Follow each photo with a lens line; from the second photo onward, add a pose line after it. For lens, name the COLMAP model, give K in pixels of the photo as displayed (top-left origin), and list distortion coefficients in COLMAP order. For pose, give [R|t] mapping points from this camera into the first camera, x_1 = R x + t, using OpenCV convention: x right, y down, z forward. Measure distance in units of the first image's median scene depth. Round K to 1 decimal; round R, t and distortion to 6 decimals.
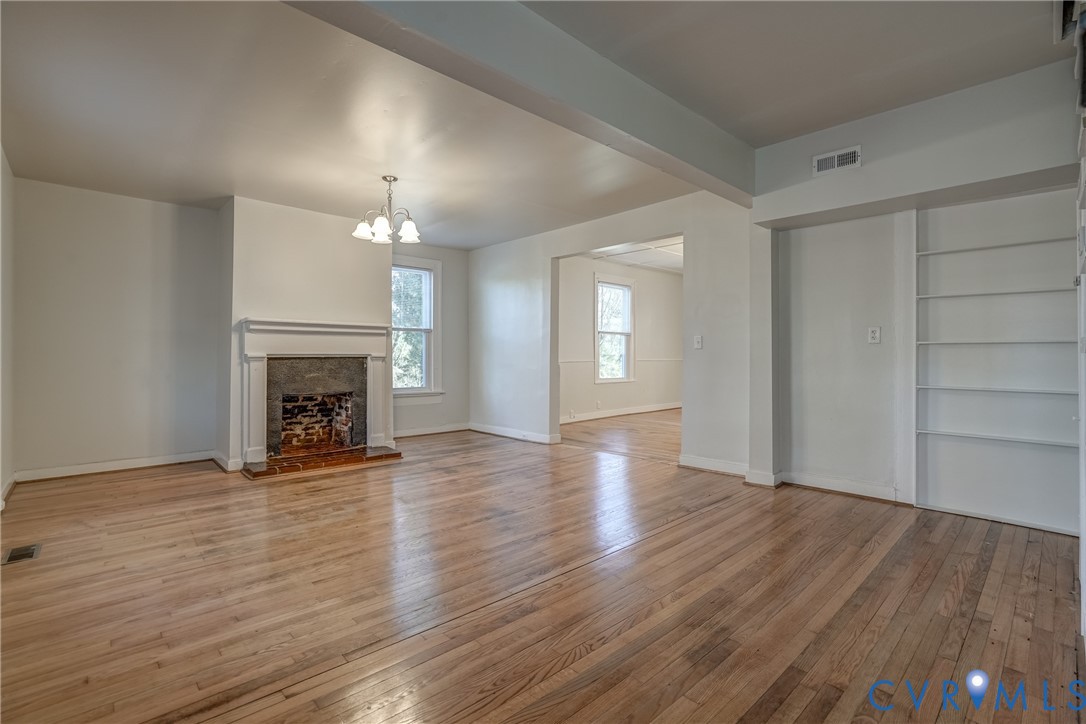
lens RADIAL K [[497.2, 0, 545.7], [0, 497.2, 359.9], [0, 0, 1]] dist [-0.035120, 0.000805]
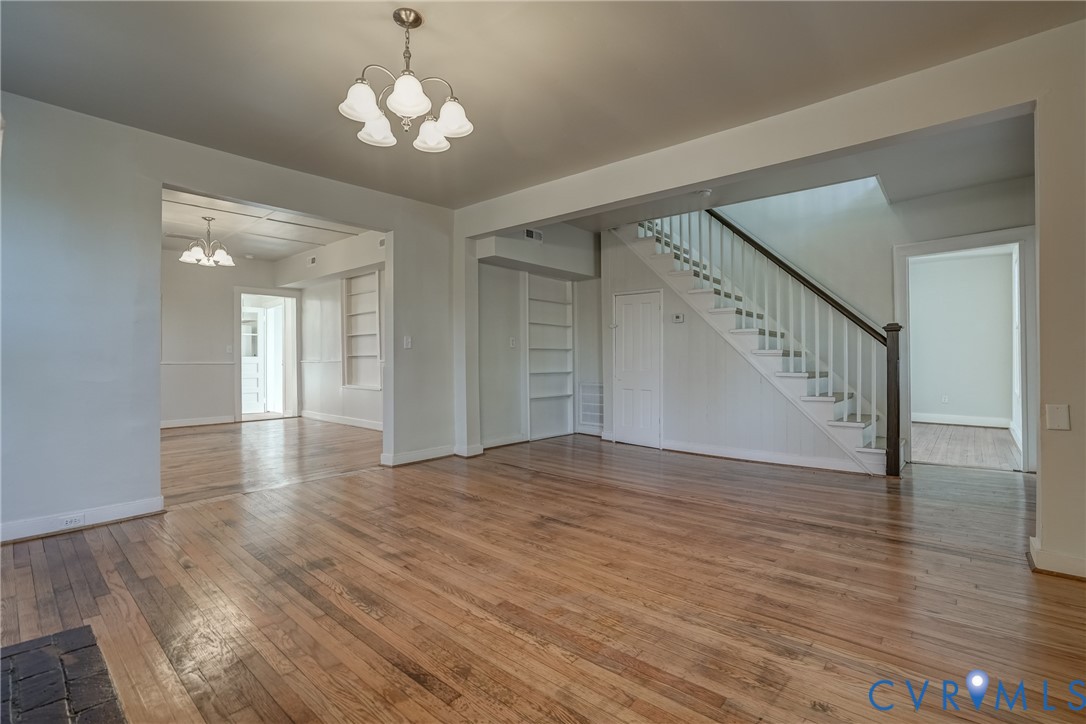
lens RADIAL K [[497.2, 0, 545.7], [0, 497.2, 359.9], [0, 0, 1]] dist [-0.035120, 0.000805]
pose [[-0.091969, -0.002525, 0.995759, -1.116545], [0.008438, 0.999959, 0.003315, 0.000295], [-0.995726, 0.008707, -0.091944, 1.183128]]
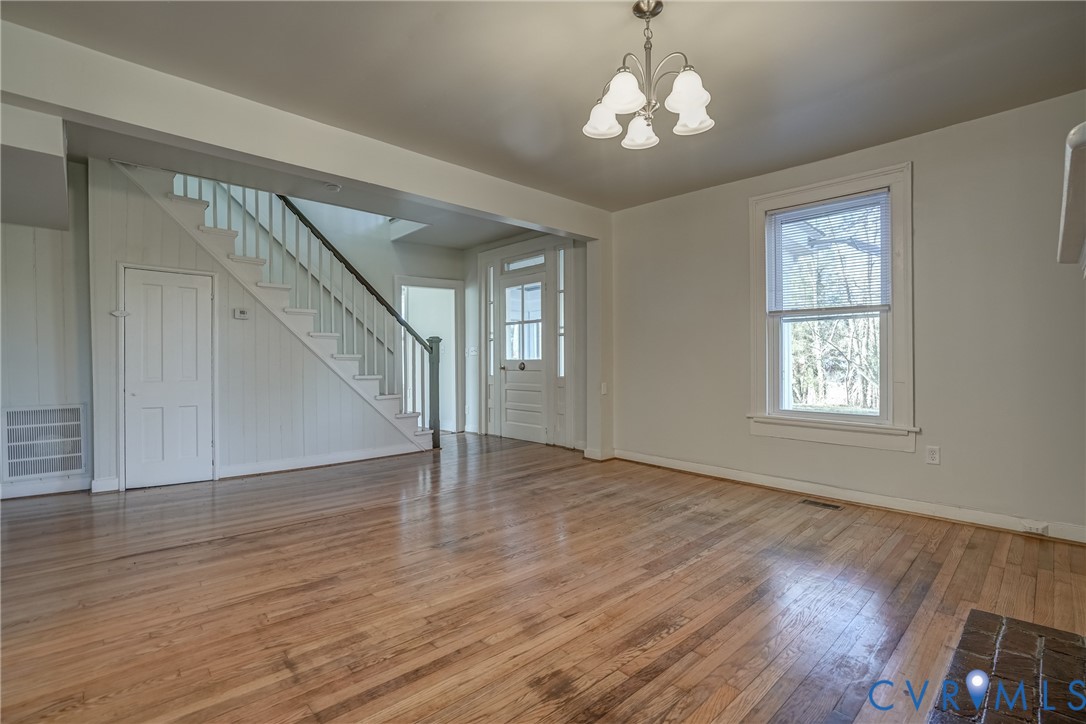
lens RADIAL K [[497.2, 0, 545.7], [0, 497.2, 359.9], [0, 0, 1]] dist [-0.035120, 0.000805]
pose [[-0.999997, 0.001876, 0.001621, -0.276139], [0.001879, 0.999997, 0.001764, -0.003259], [-0.001618, 0.001767, -0.999997, 1.985713]]
